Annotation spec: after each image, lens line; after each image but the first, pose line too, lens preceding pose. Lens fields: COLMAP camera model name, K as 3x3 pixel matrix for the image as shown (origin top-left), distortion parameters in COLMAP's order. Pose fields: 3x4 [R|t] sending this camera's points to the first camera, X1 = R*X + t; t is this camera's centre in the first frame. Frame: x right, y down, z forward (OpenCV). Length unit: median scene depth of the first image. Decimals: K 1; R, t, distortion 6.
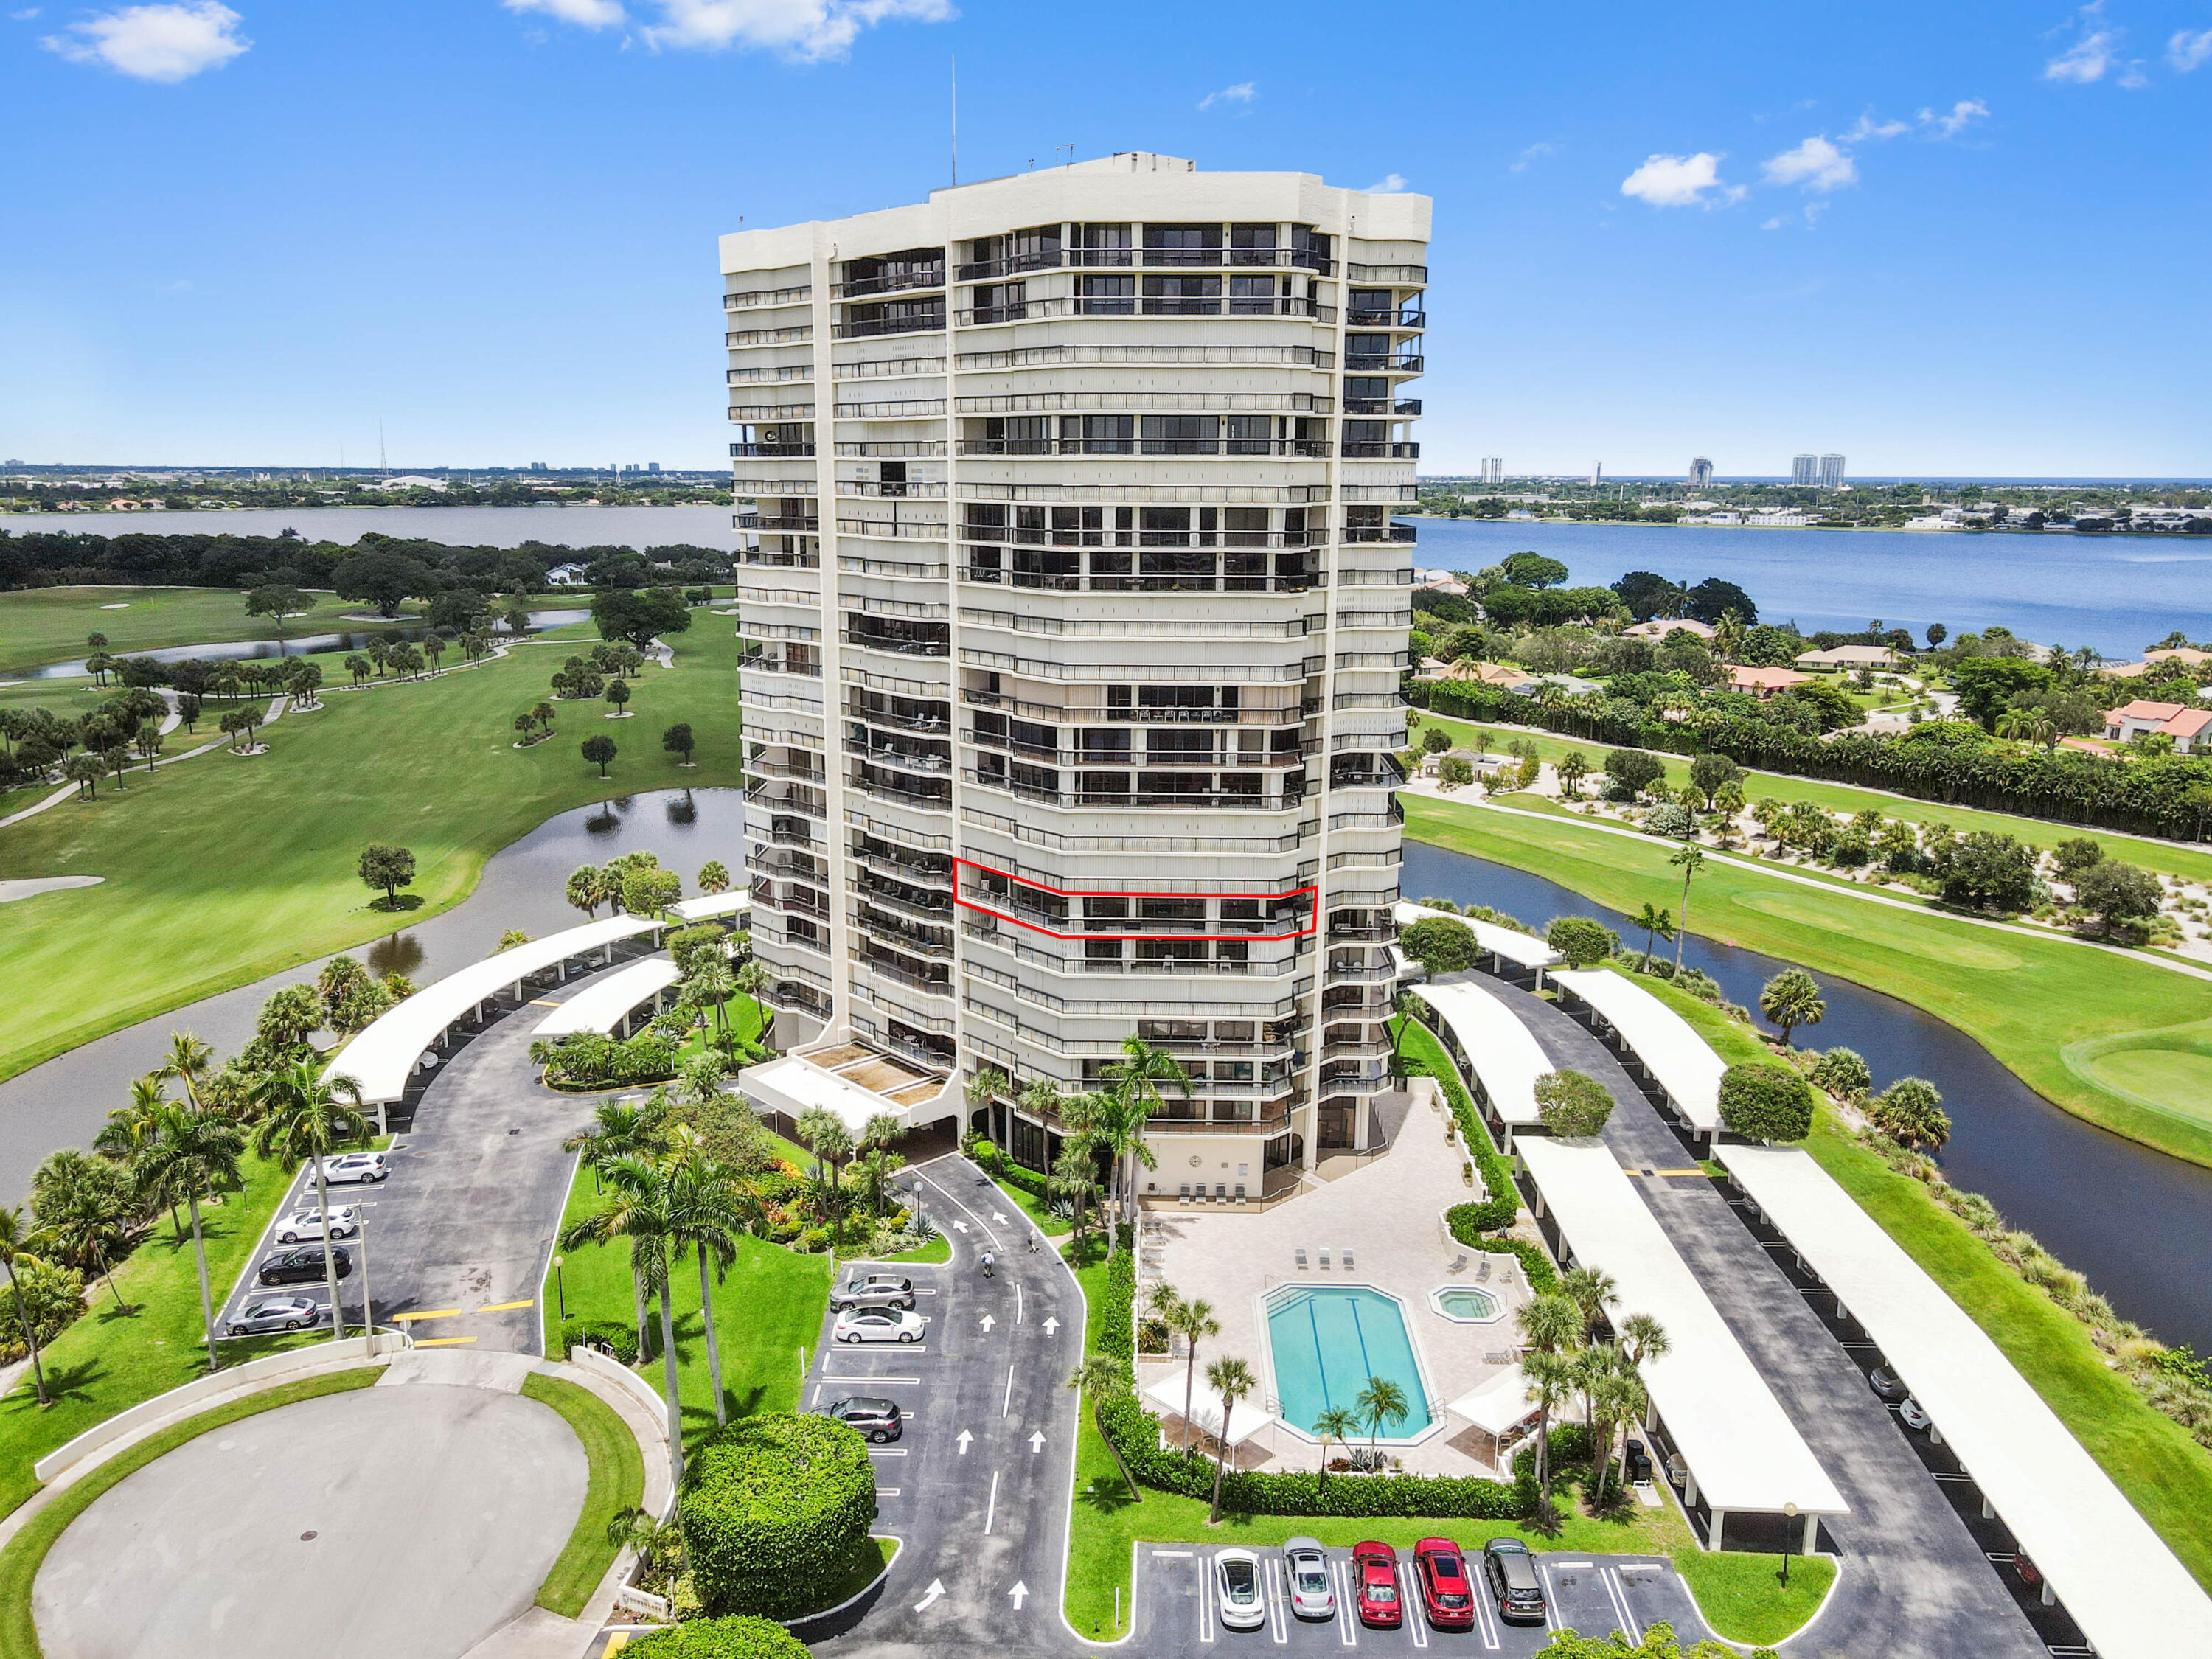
lens RADIAL K [[1585.5, 0, 1106.0], [0, 1585.5, 829.5], [0, 0, 1]] dist [0.002157, -0.005455]
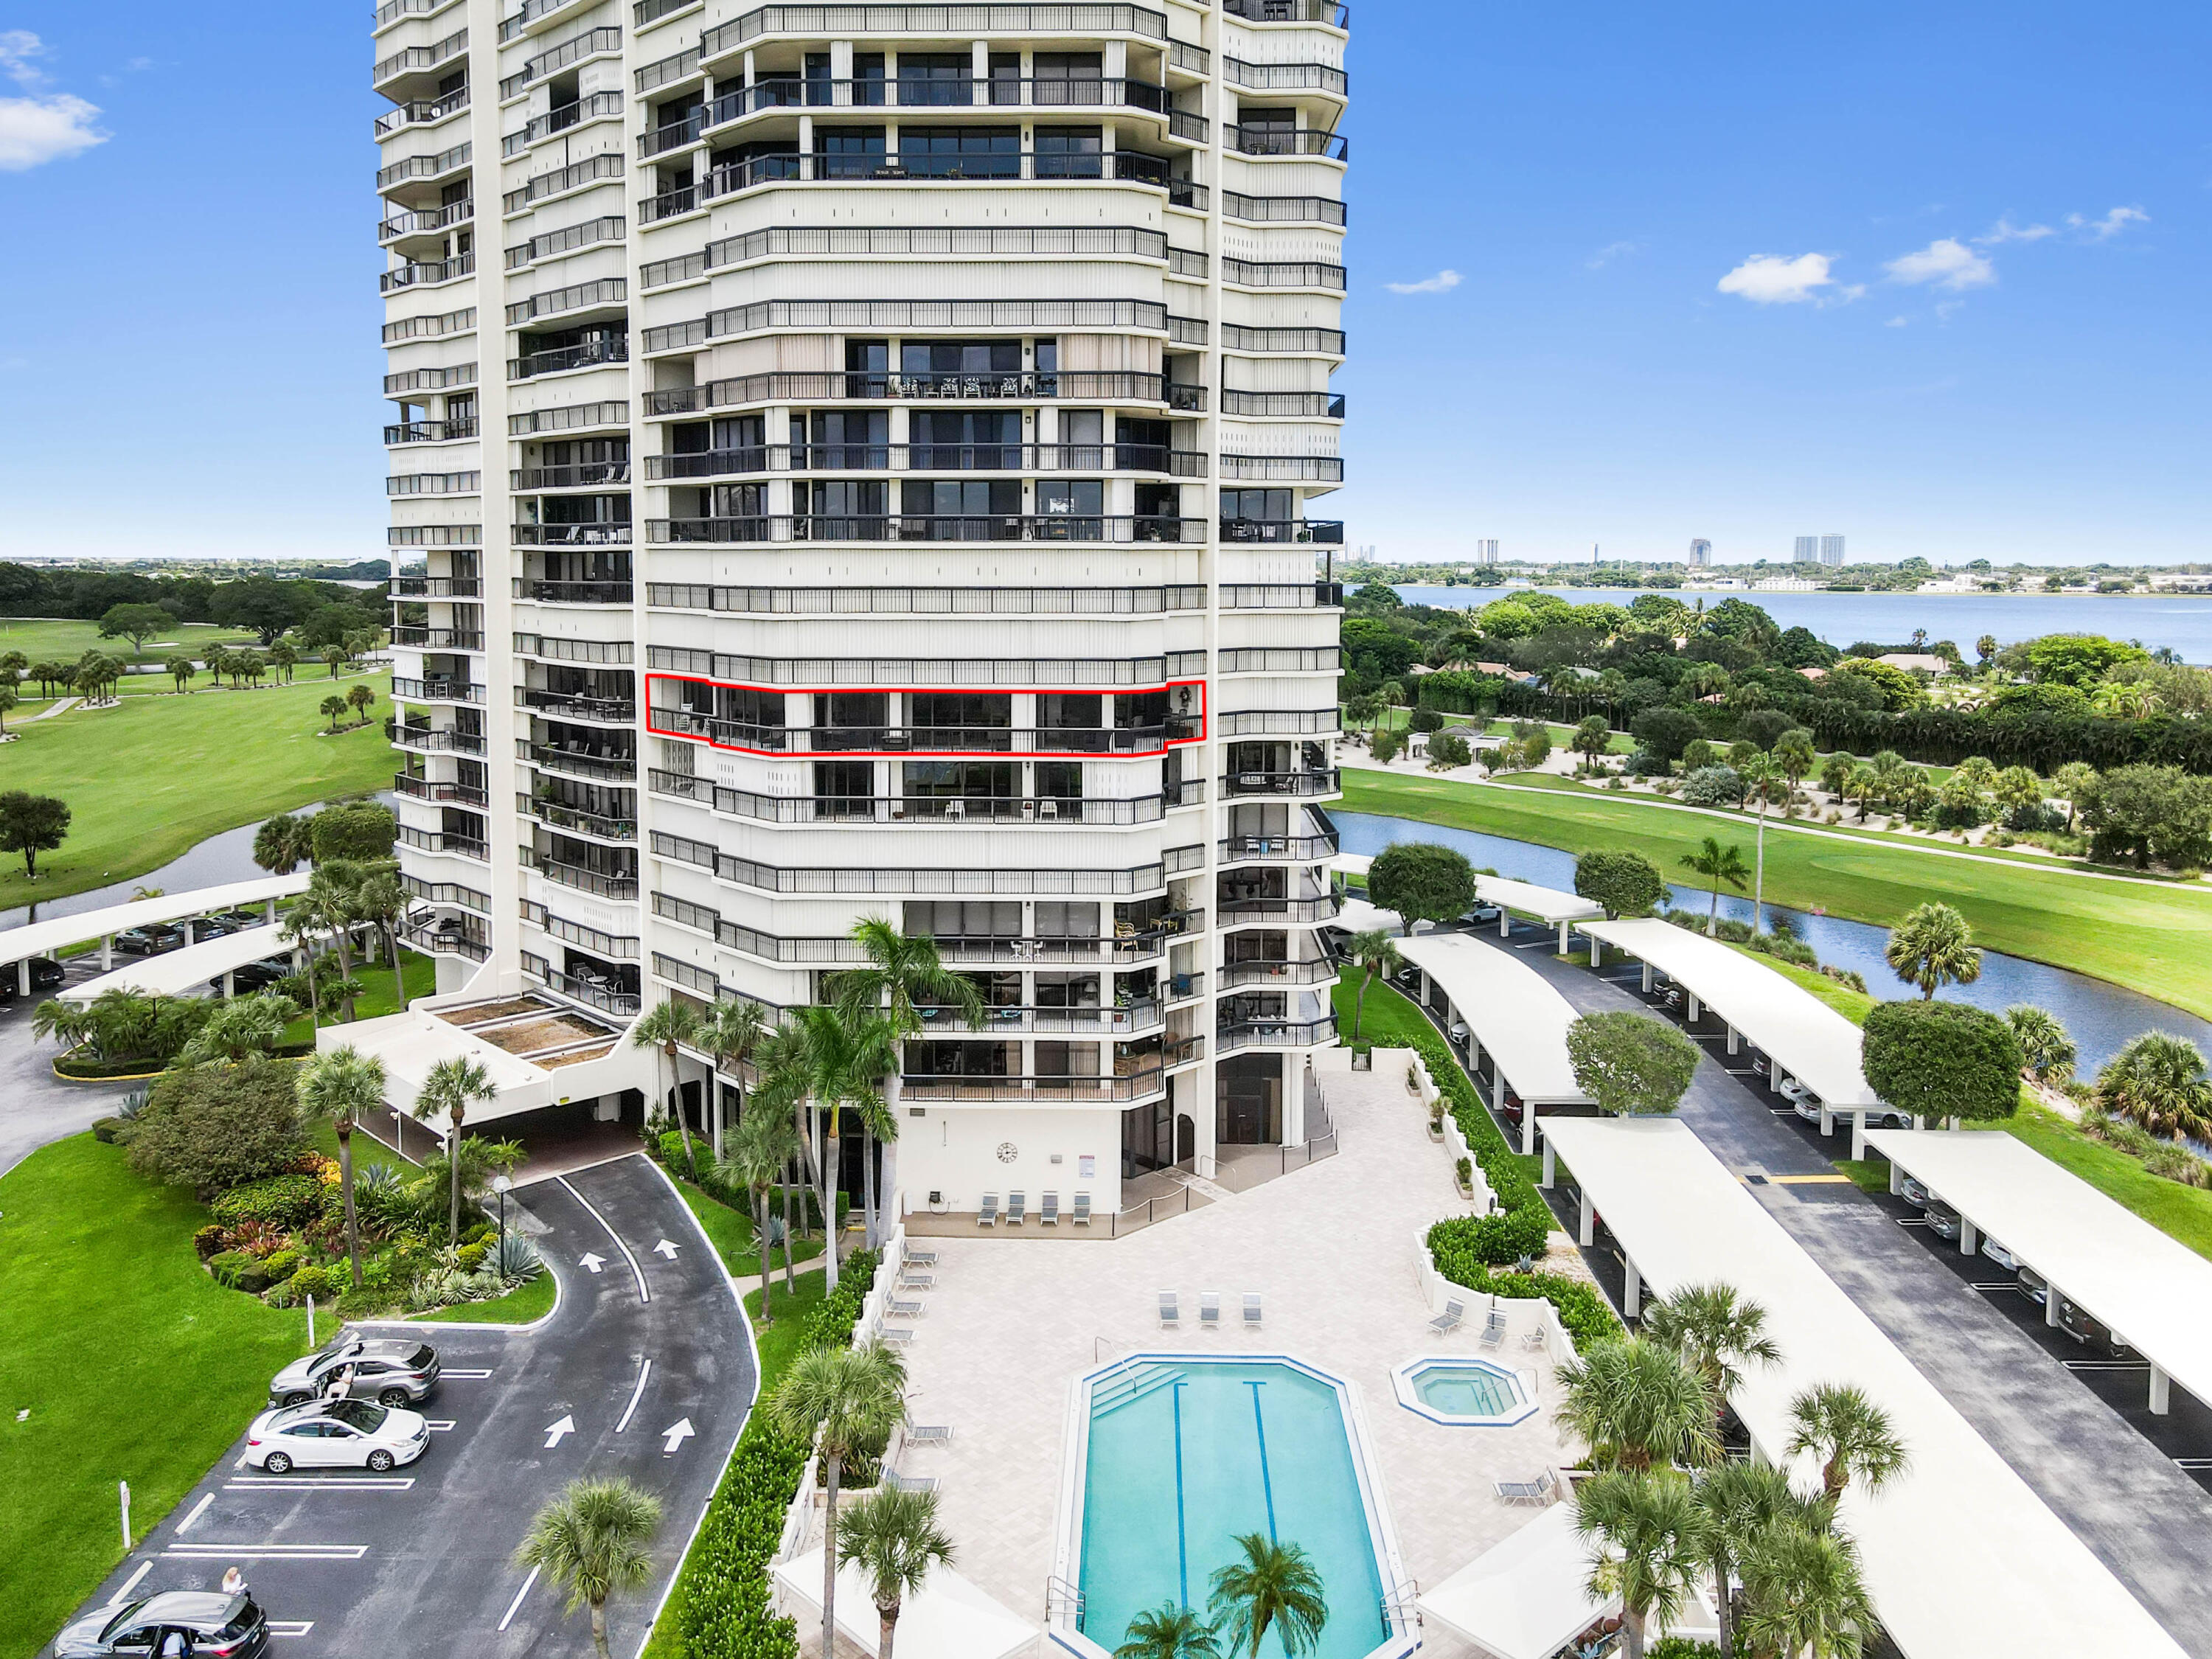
lens RADIAL K [[1674.6, 0, 1098.7], [0, 1674.6, 676.4], [0, 0, 1]] dist [0.003364, 0.000115]
pose [[0.999977, -0.003879, 0.005629, 0.085233], [0.004634, 0.990018, -0.140863, 0.116706], [-0.005026, 0.140886, 0.990013, 0.338021]]
